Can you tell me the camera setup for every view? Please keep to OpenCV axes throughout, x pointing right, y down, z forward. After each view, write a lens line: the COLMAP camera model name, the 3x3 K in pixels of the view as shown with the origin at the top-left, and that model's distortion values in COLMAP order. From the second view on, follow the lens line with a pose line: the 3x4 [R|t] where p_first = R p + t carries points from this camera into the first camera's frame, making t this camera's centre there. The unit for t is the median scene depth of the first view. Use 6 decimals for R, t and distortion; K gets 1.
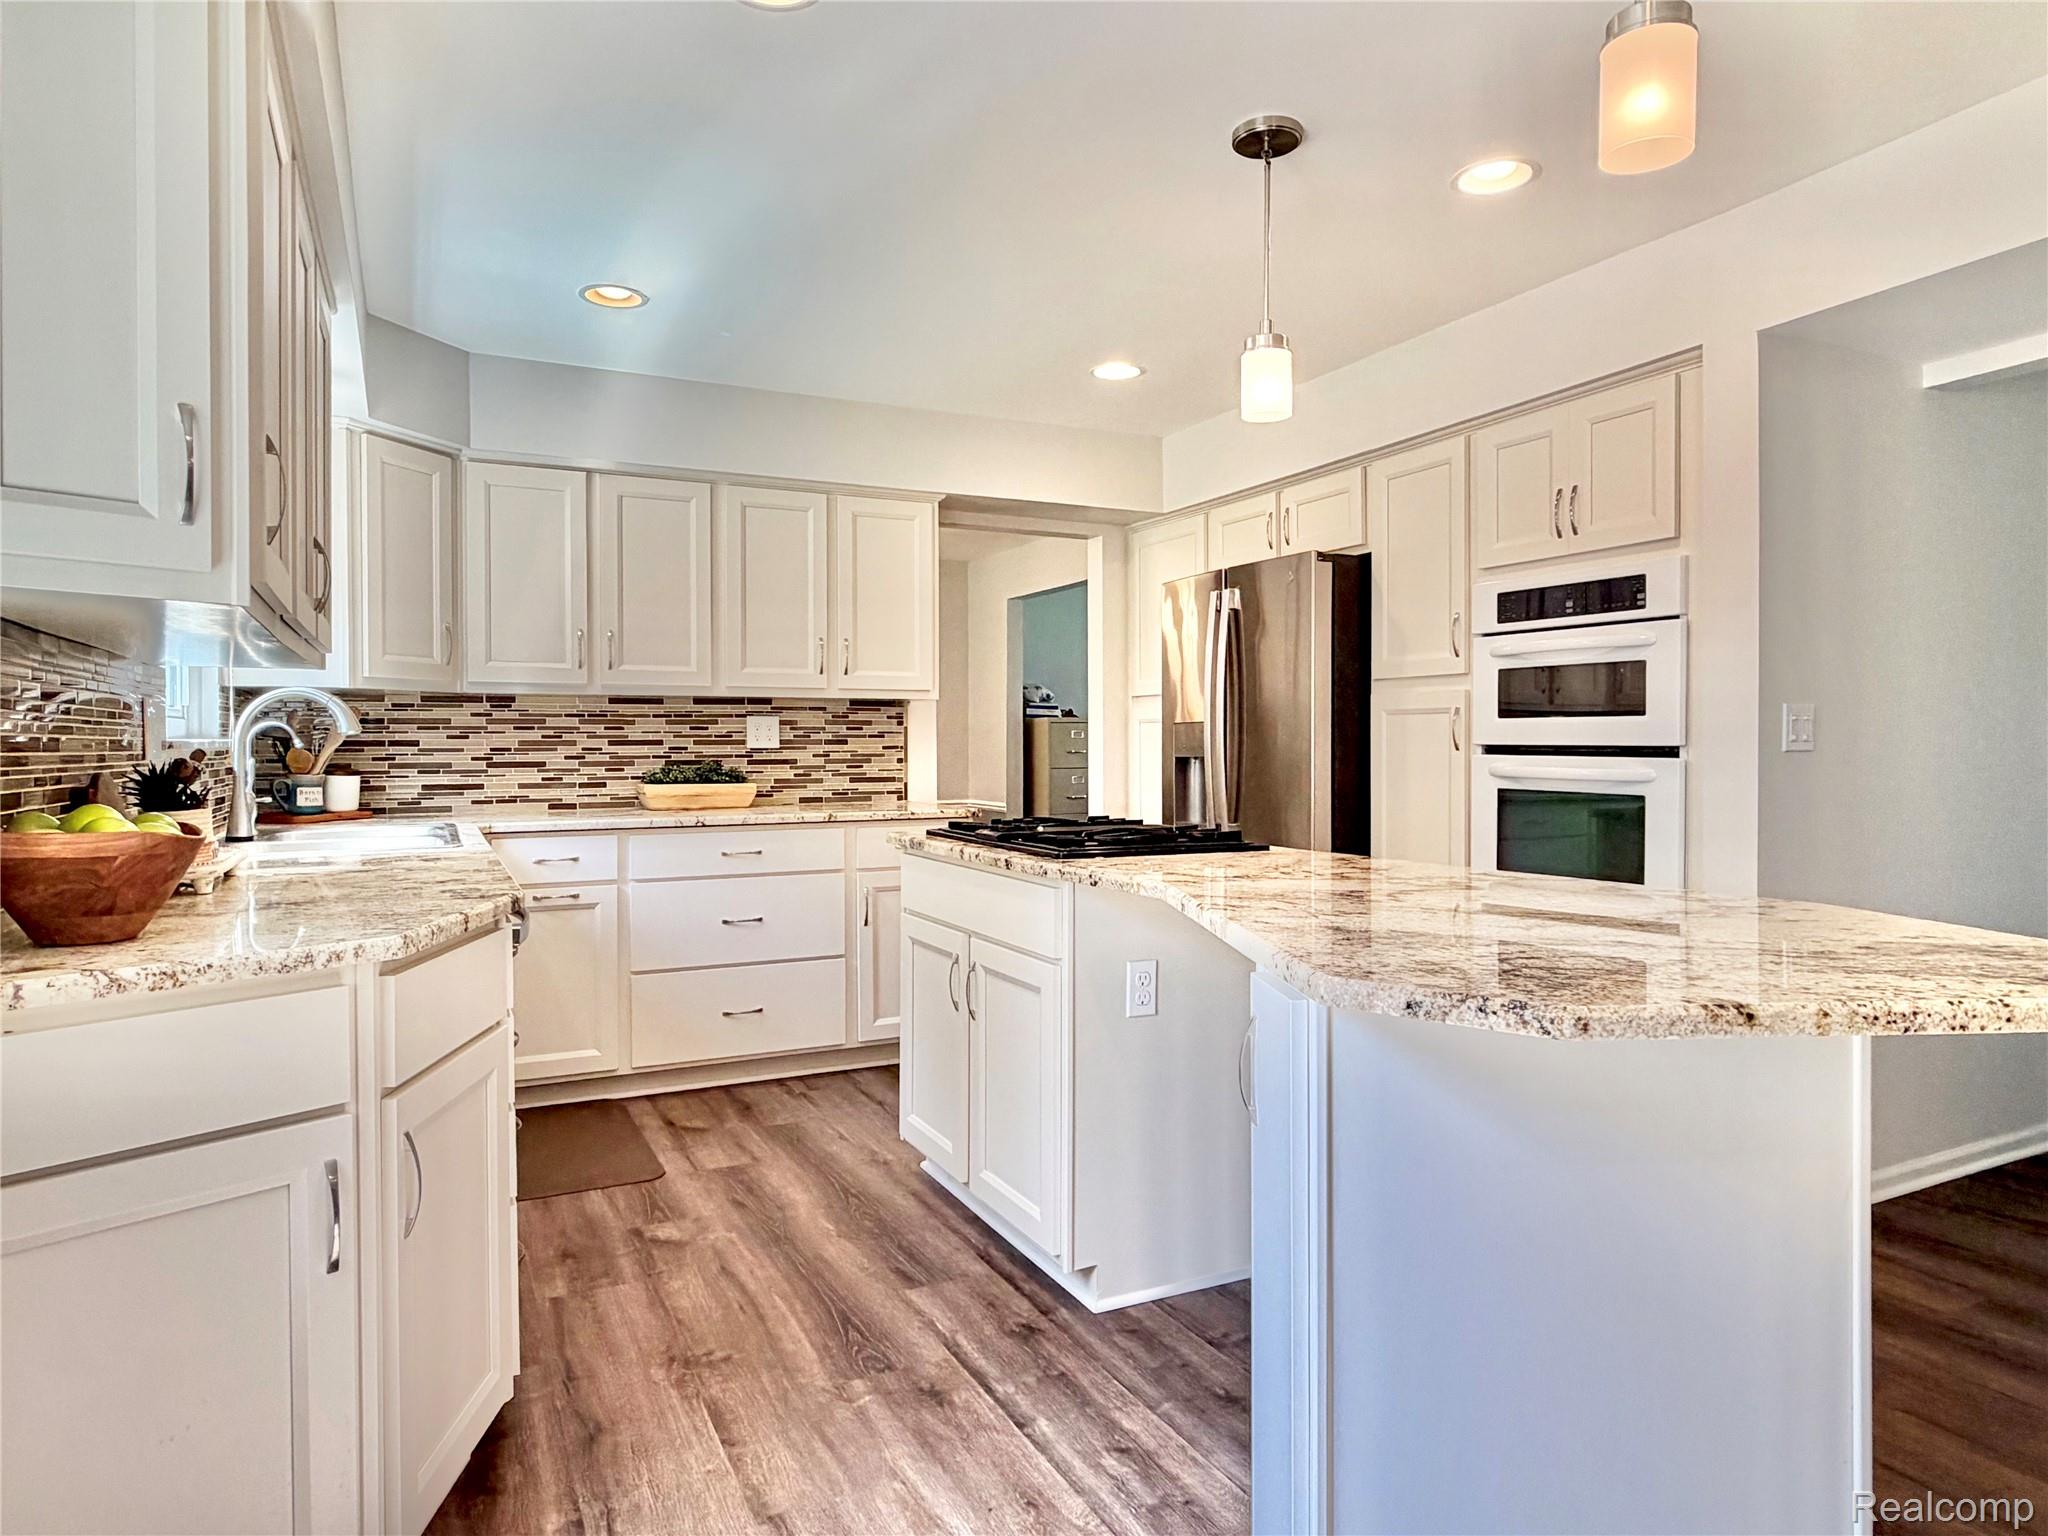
lens RADIAL K [[1210.4, 0, 1010.9], [0, 1210.4, 763.8], [0, 0, 1]] dist [-0.001315, 0.002058]
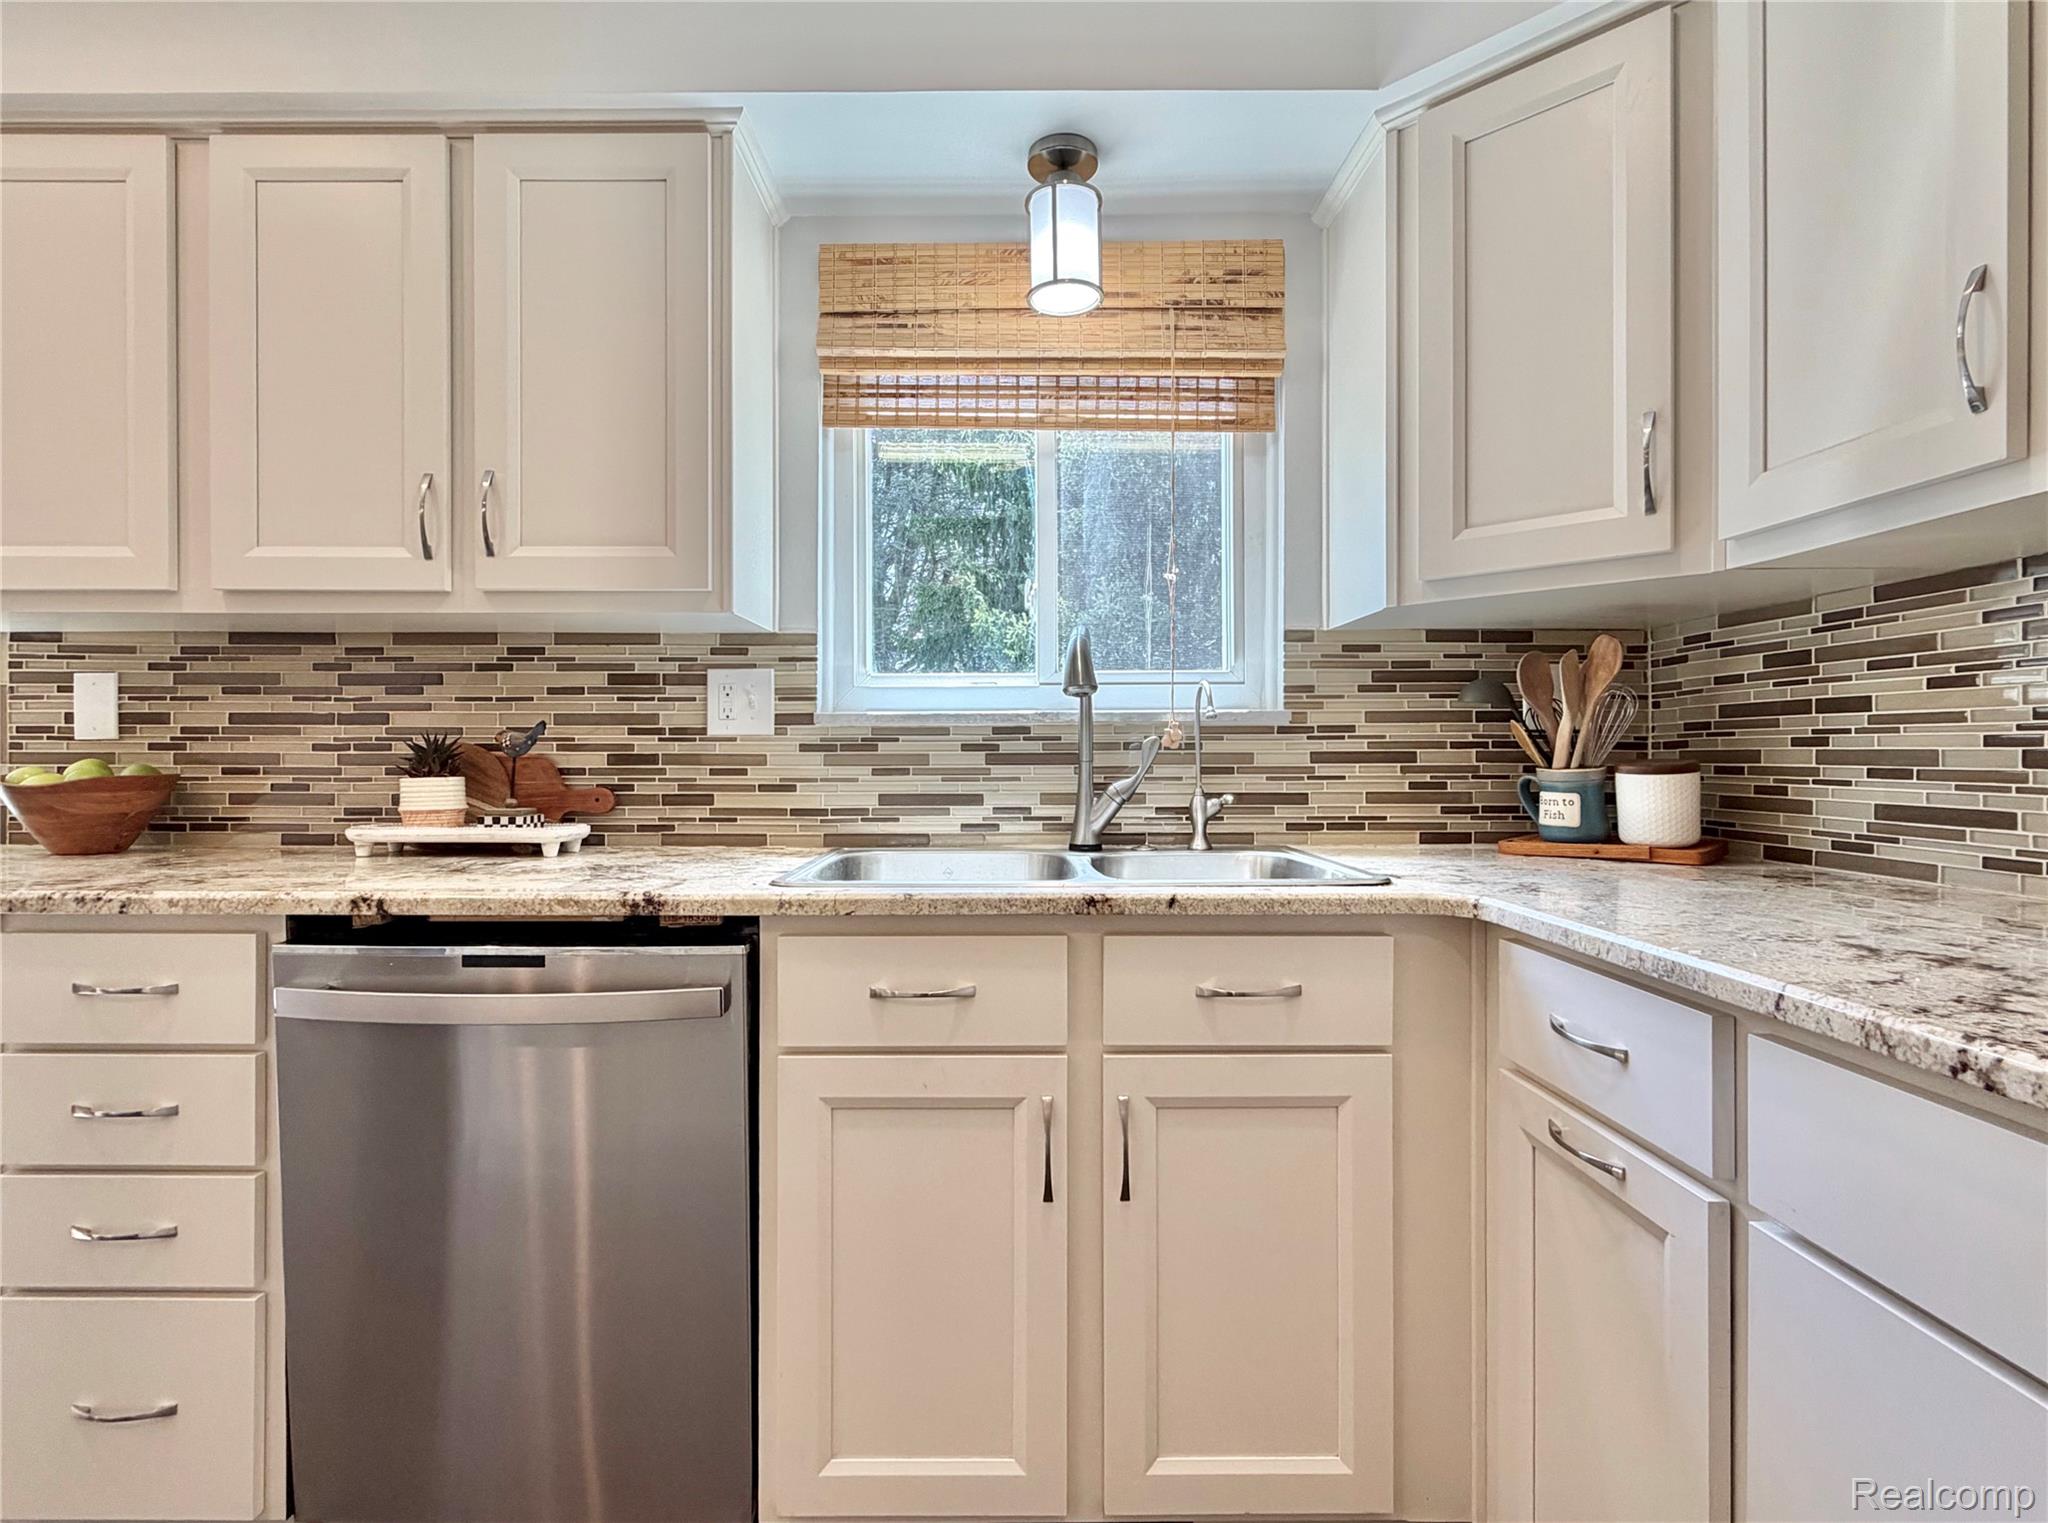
lens RADIAL K [[1025.4, 0, 1006.6], [0, 1025.4, 756.3], [0, 0, 1]] dist [0.001231, -0.001495]
pose [[-0.433141, 0.008958, -0.901282, -0.052481], [-0.012884, 0.999787, 0.016129, -0.000897], [0.901234, 0.018599, -0.432933, 0.980488]]
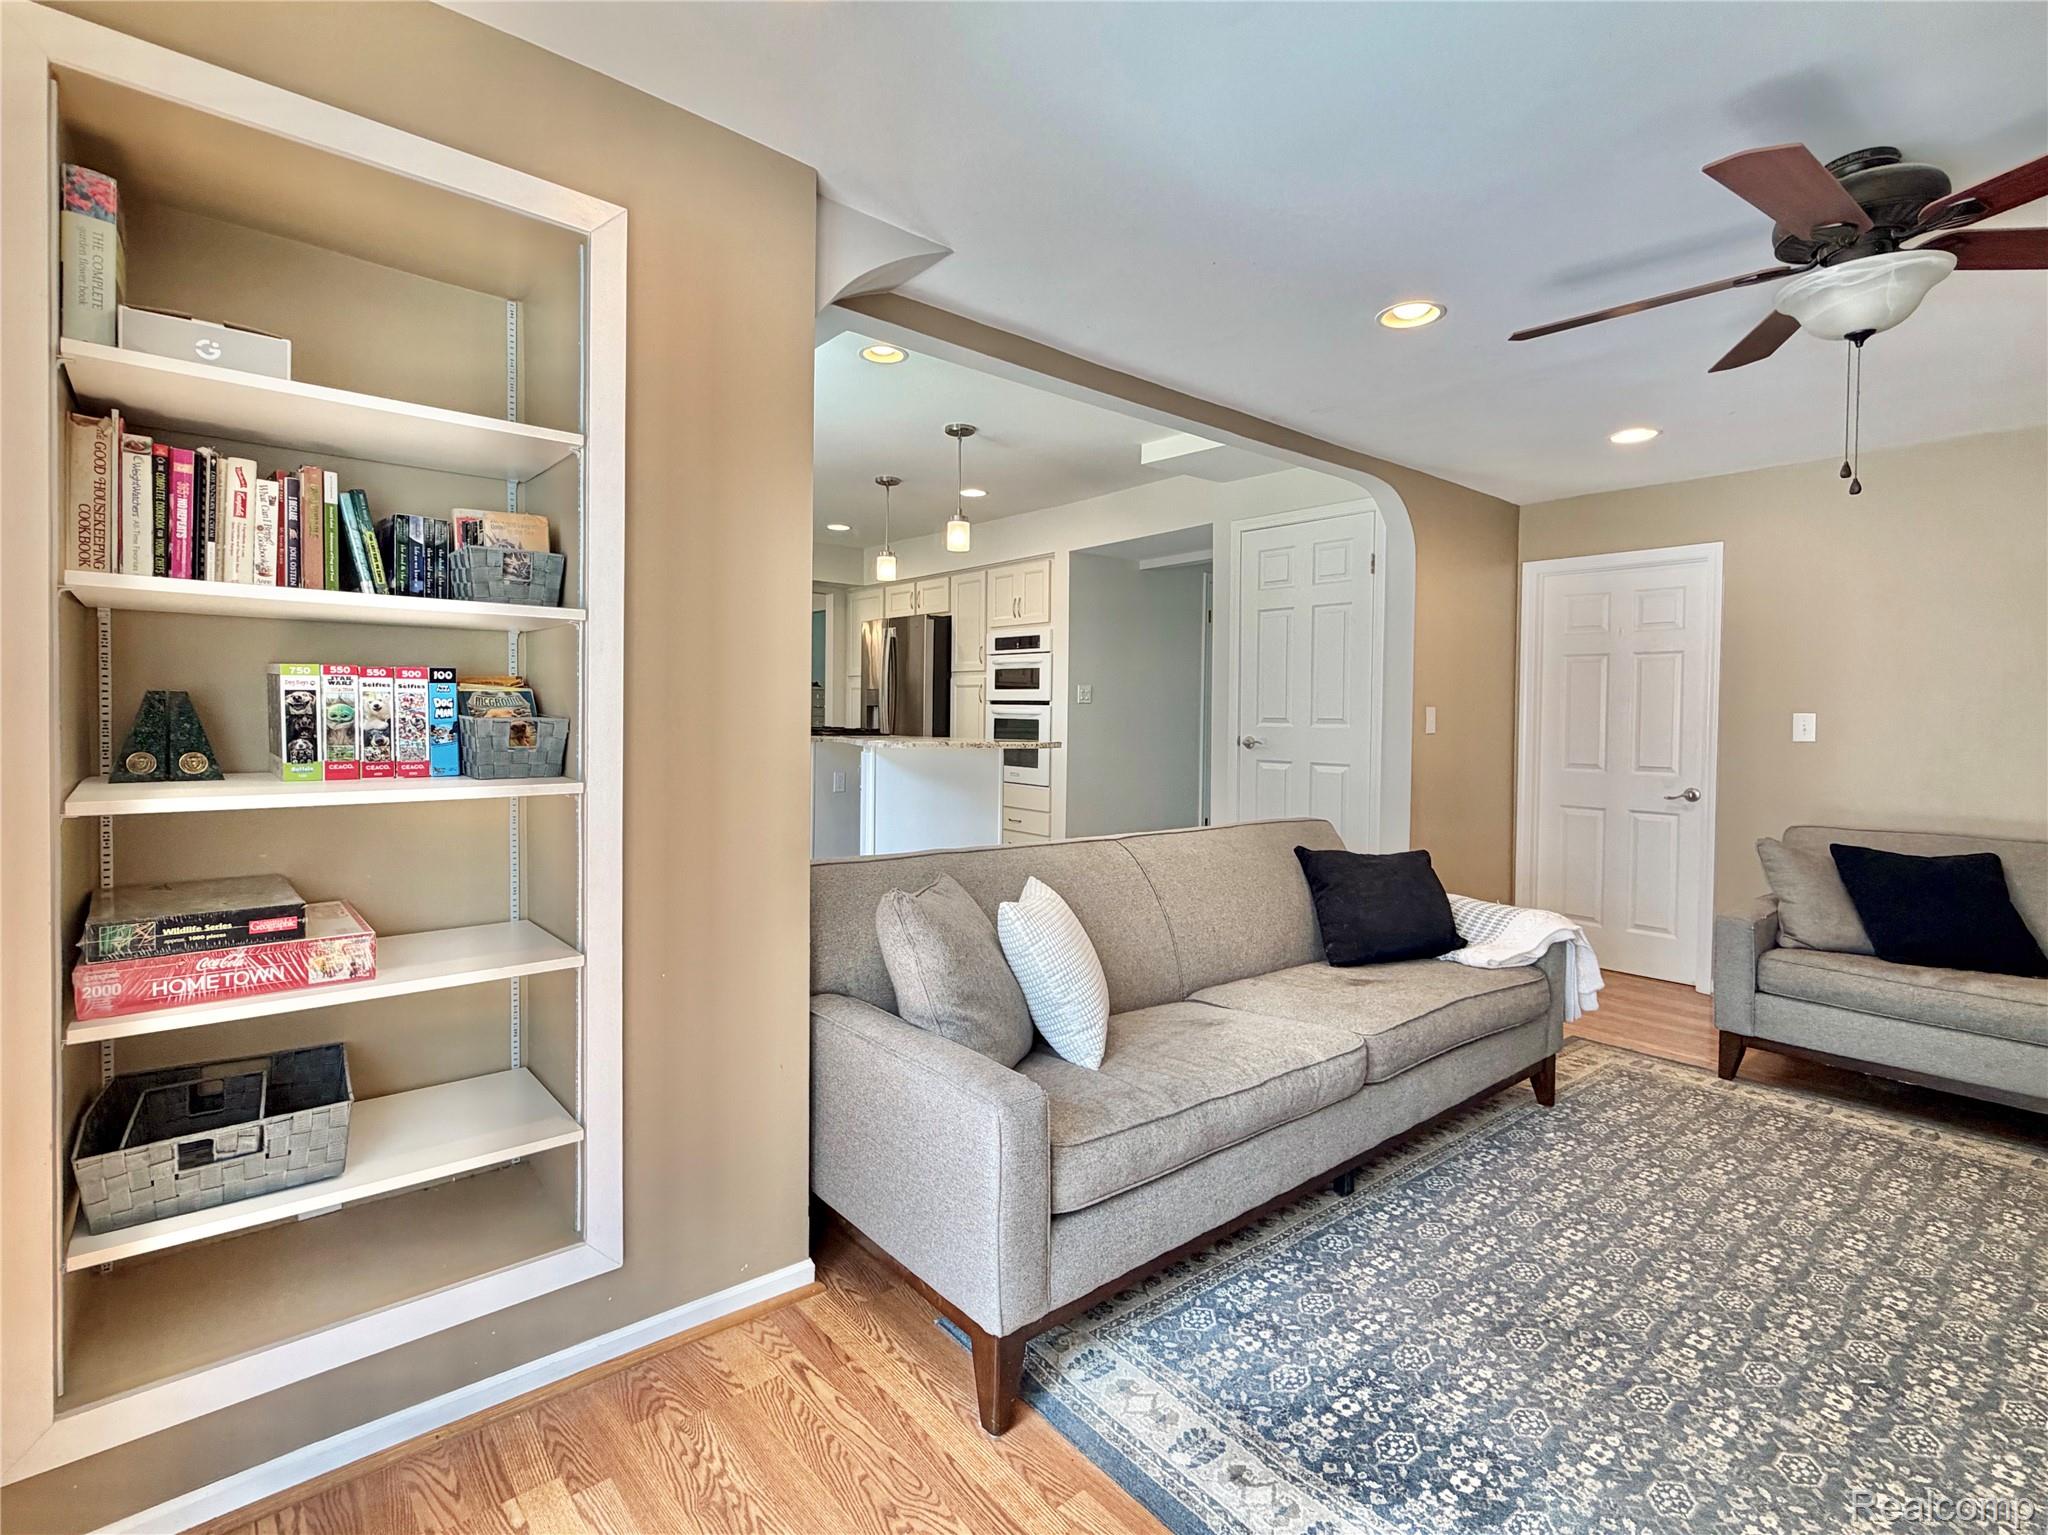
lens RADIAL K [[963.5, 0, 1014.2], [0, 963.5, 745.5], [0, 0, 1]] dist [-0.002432, -0.000123]
pose [[0.968642, 0.009745, 0.248269, -0.036655], [-0.013849, 0.999795, 0.014789, 0.042988], [-0.248074, -0.017764, 0.968578, -0.832312]]
